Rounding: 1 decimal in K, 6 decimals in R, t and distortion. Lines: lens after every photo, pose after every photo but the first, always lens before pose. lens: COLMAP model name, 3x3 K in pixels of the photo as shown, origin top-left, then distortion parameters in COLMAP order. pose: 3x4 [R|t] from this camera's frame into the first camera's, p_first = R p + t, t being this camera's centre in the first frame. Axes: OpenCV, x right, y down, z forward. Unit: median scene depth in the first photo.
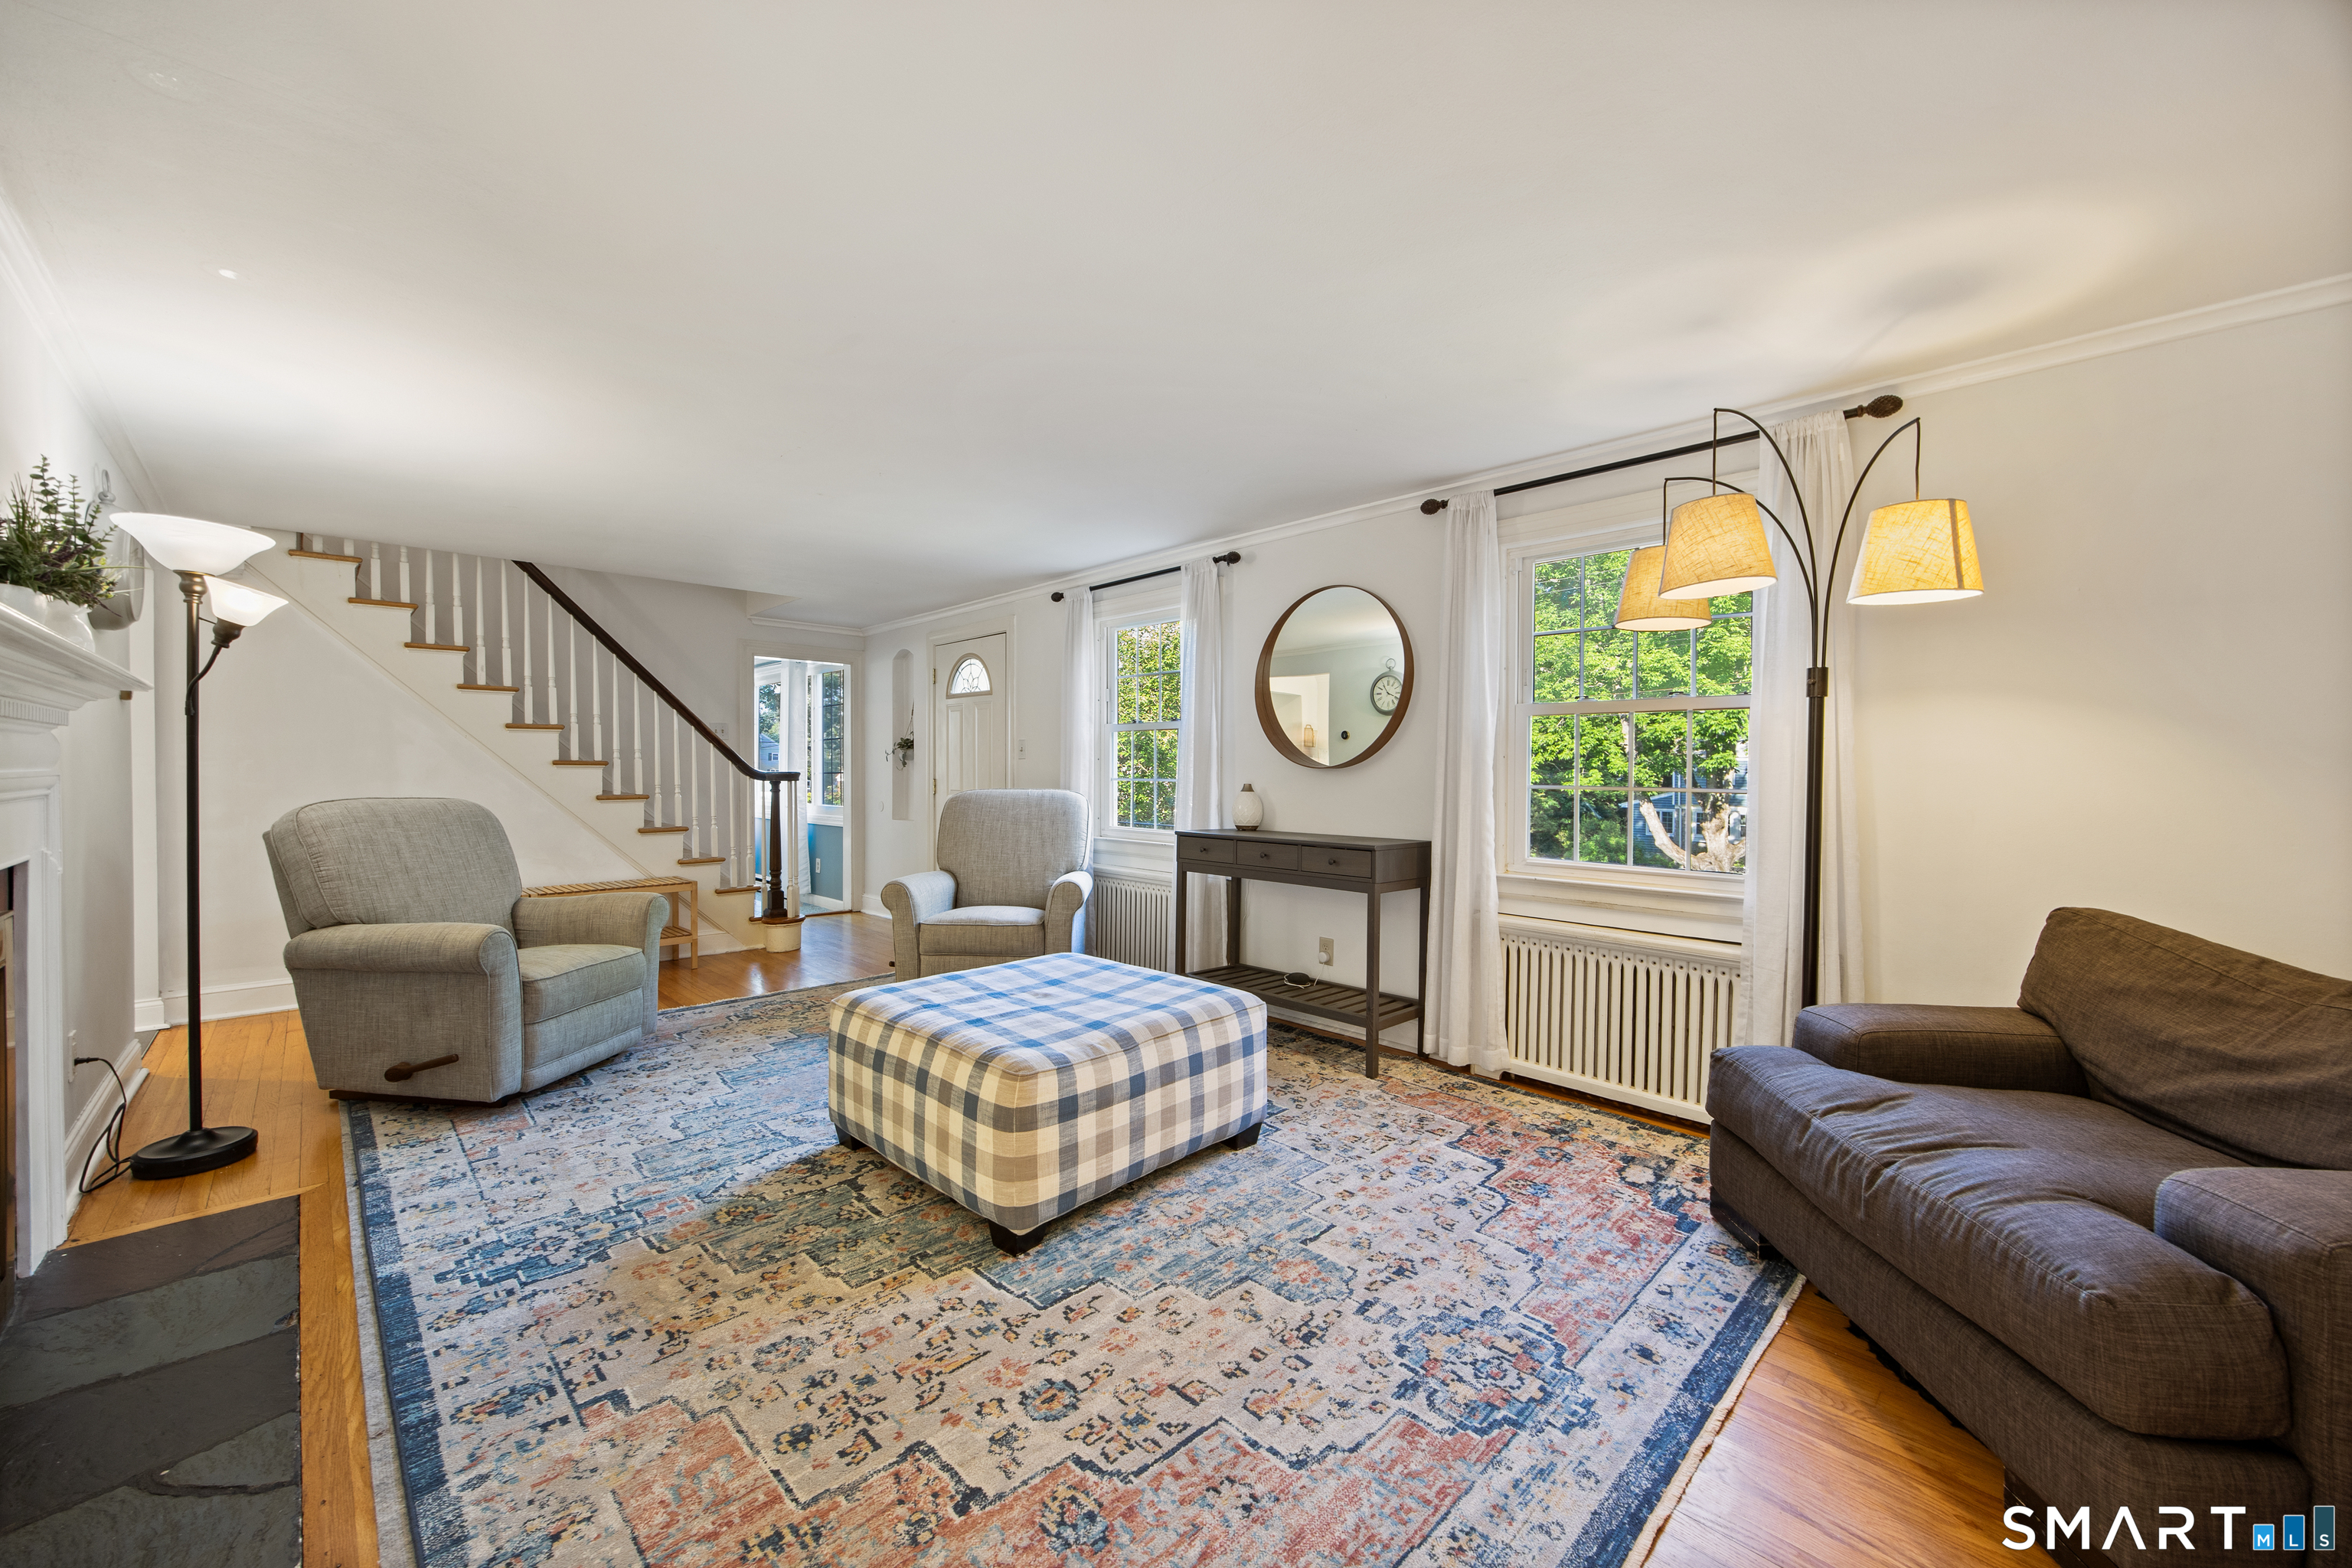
lens RADIAL K [[900.2, 0, 1176.0], [0, 900.2, 784.0], [0, 0, 1]] dist [-0.001062, -0.000179]
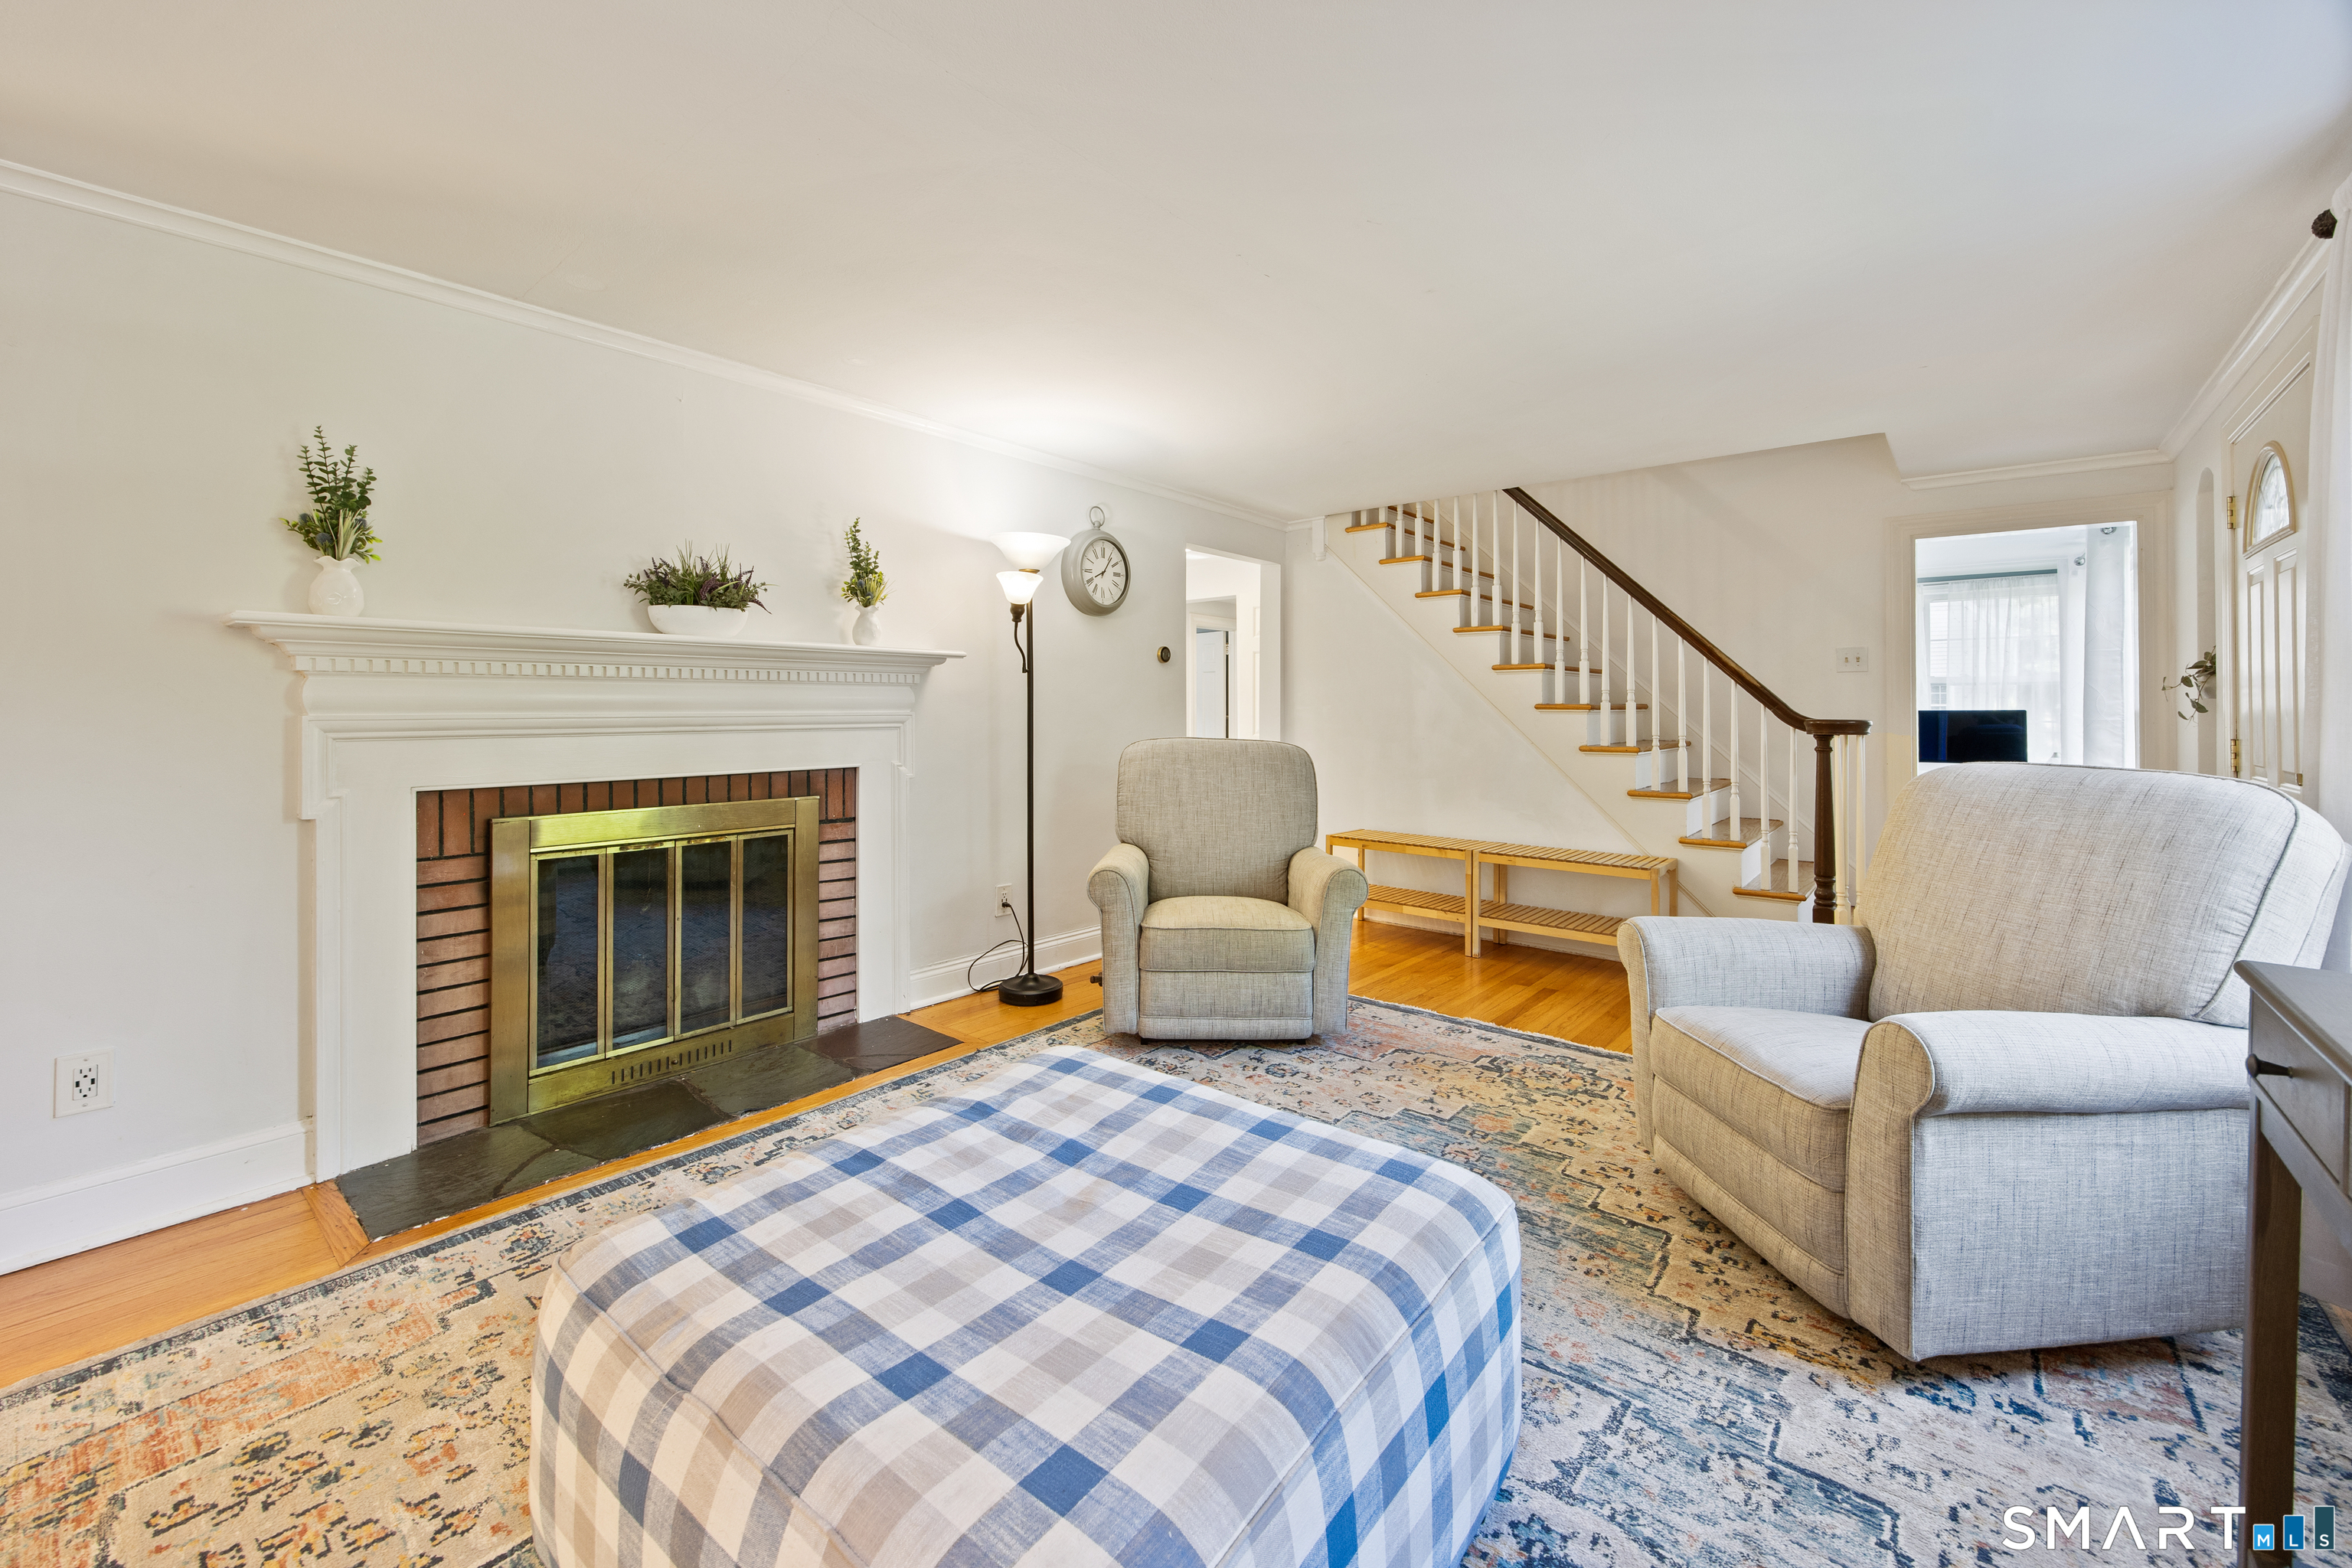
lens RADIAL K [[937.2, 0, 1176.0], [0, 937.2, 725.3], [0, 0, 1]] dist [-0.002015, -0.000551]
pose [[0.104588, 0.011216, -0.994452, 0.345164], [-0.021186, 0.999735, 0.009047, -0.013146], [0.994290, 0.020122, 0.104798, 1.048955]]
